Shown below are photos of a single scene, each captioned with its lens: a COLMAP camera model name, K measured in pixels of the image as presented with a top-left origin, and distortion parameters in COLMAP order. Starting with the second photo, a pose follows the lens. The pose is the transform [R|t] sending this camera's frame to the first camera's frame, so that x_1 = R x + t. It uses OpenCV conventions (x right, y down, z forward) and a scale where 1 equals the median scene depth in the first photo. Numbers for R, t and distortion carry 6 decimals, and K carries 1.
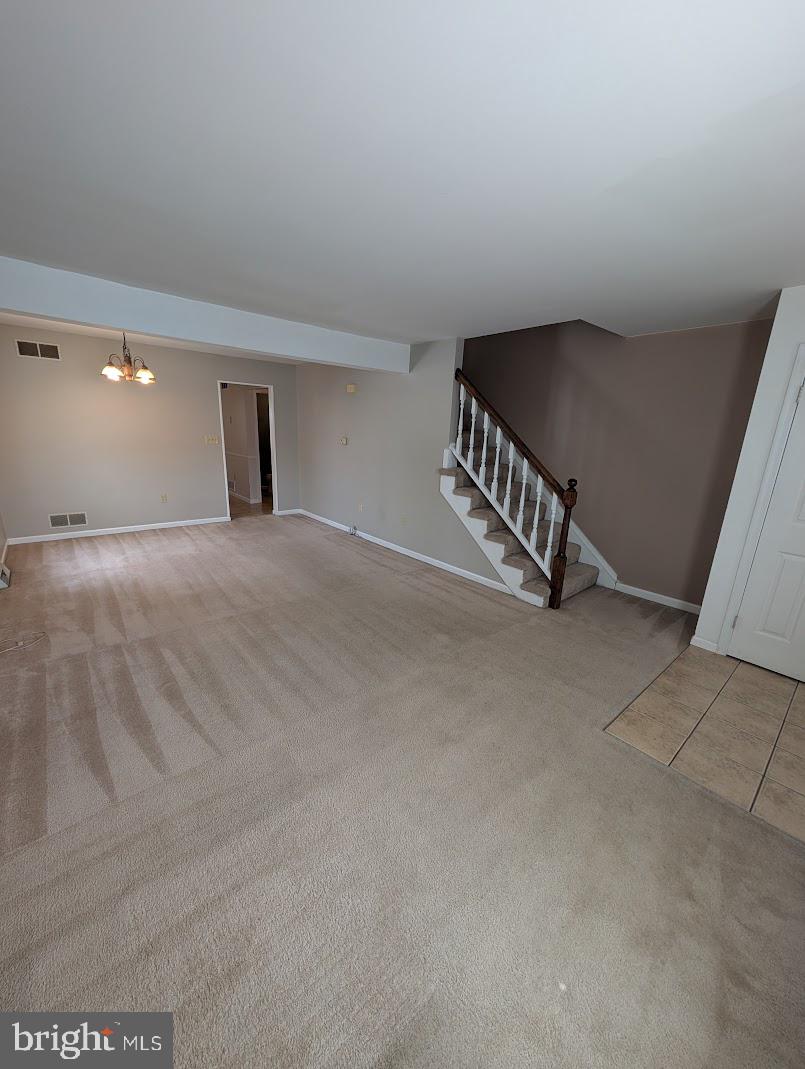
lens RADIAL K [[404.6, 0, 399.8], [0, 404.6, 536.3], [0, 0, 1]] dist [-0.001911, 0.000033]
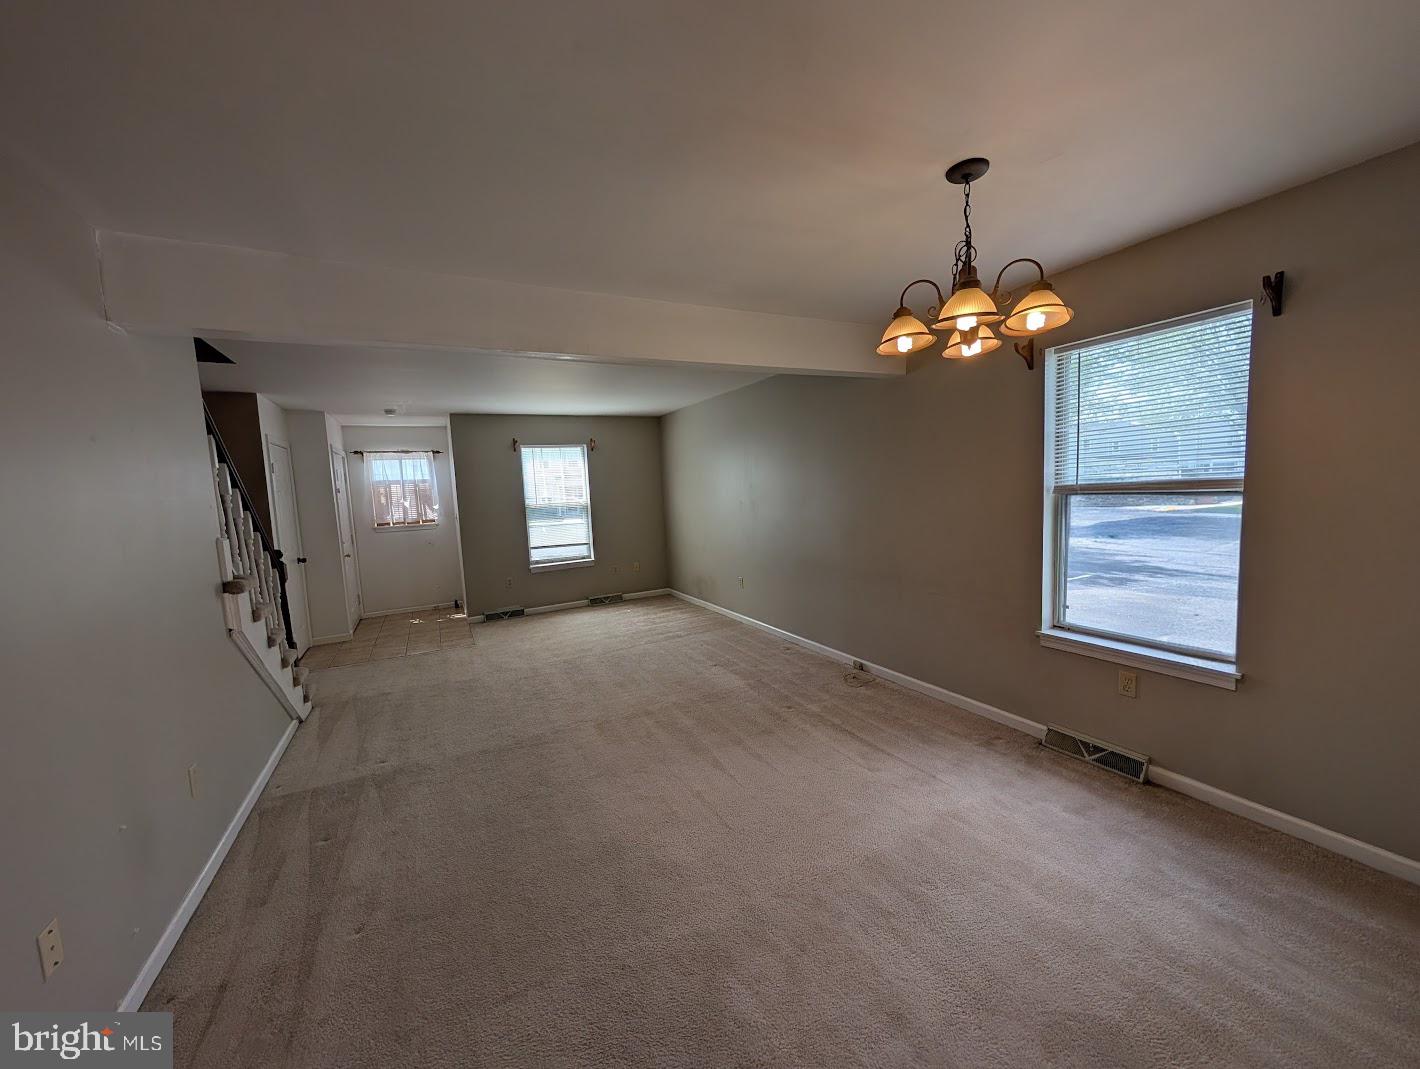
lens RADIAL K [[537.5, 0, 712.1], [0, 537.5, 537.8], [0, 0, 1]] dist [-0.001911, 0.000033]
pose [[-0.977591, -0.013799, 0.210062, -0.579521], [0.061052, 0.936380, 0.345638, -0.416199], [-0.201467, 0.350717, -0.914554, 1.527988]]
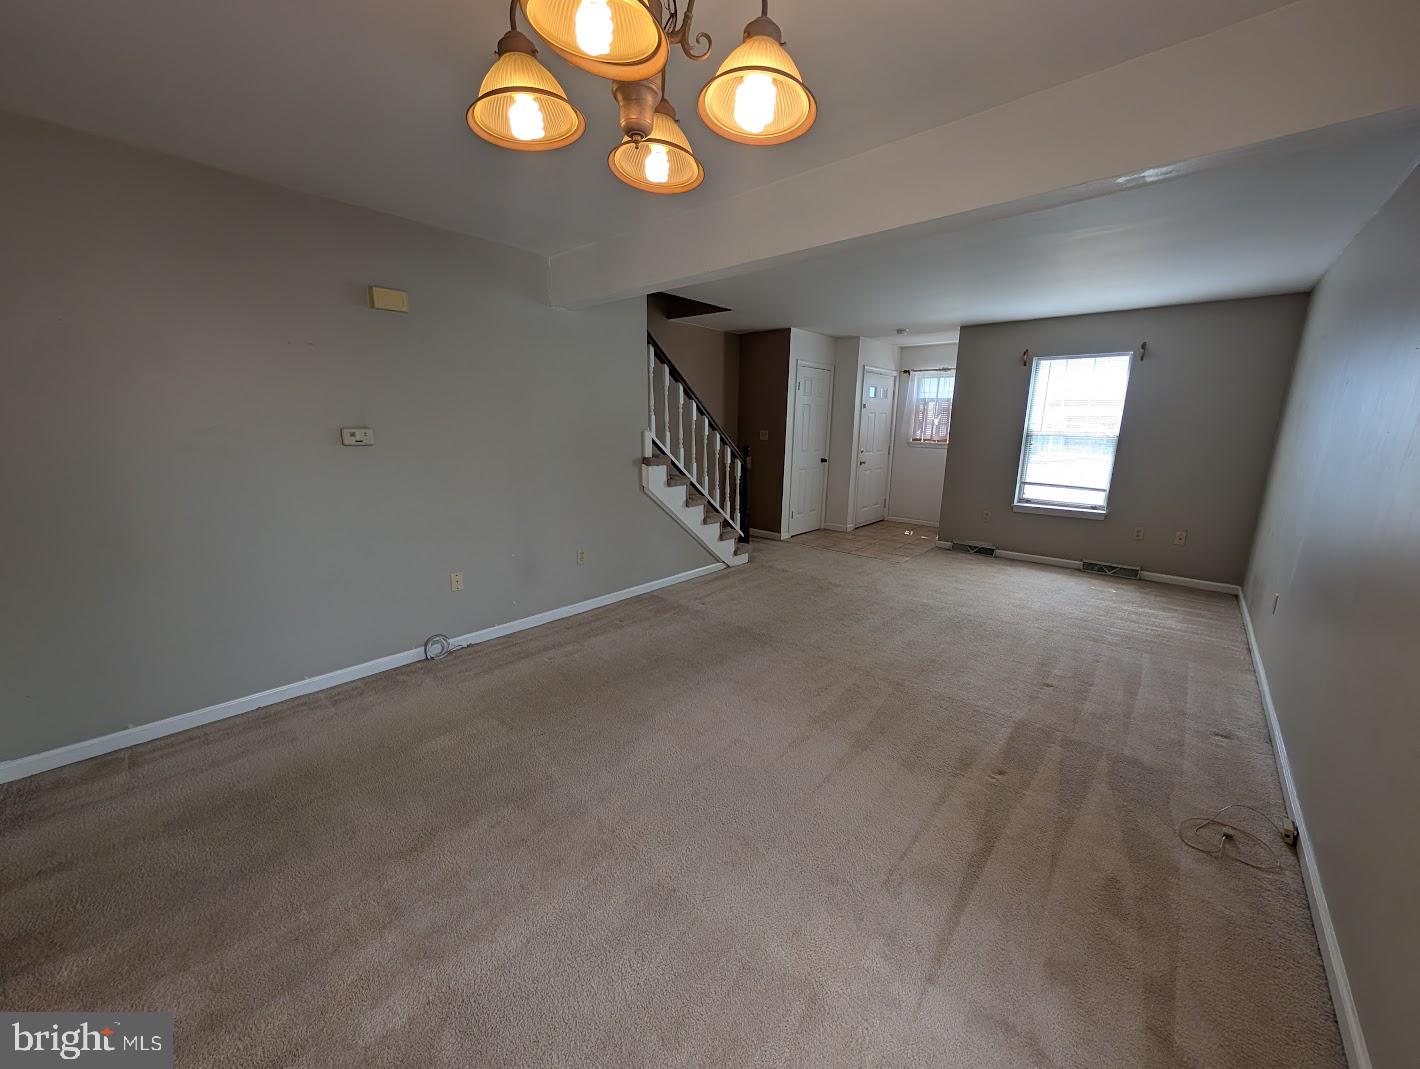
lens RADIAL K [[537.5, 0, 712.1], [0, 537.5, 537.8], [0, 0, 1]] dist [-0.001911, 0.000033]
pose [[-0.144731, -0.254887, 0.956078, -0.944815], [0.229831, 0.931165, 0.283037, -0.300911], [-0.962409, 0.260700, -0.076187, 1.070561]]
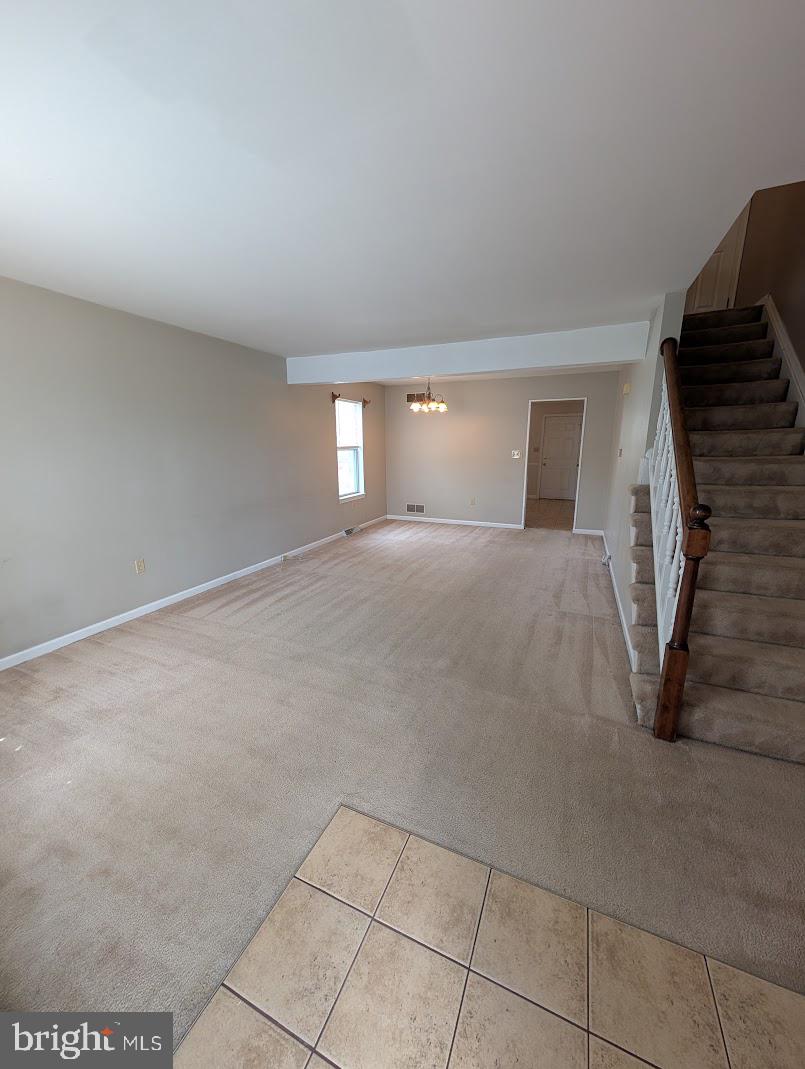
lens RADIAL K [[404.6, 0, 399.8], [0, 404.6, 536.3], [0, 0, 1]] dist [-0.001911, 0.000033]
pose [[0.429352, 0.160779, -0.888711, 0.607655], [-0.210355, 0.974765, 0.074722, -0.049392], [0.878298, 0.154863, 0.452338, 0.356897]]
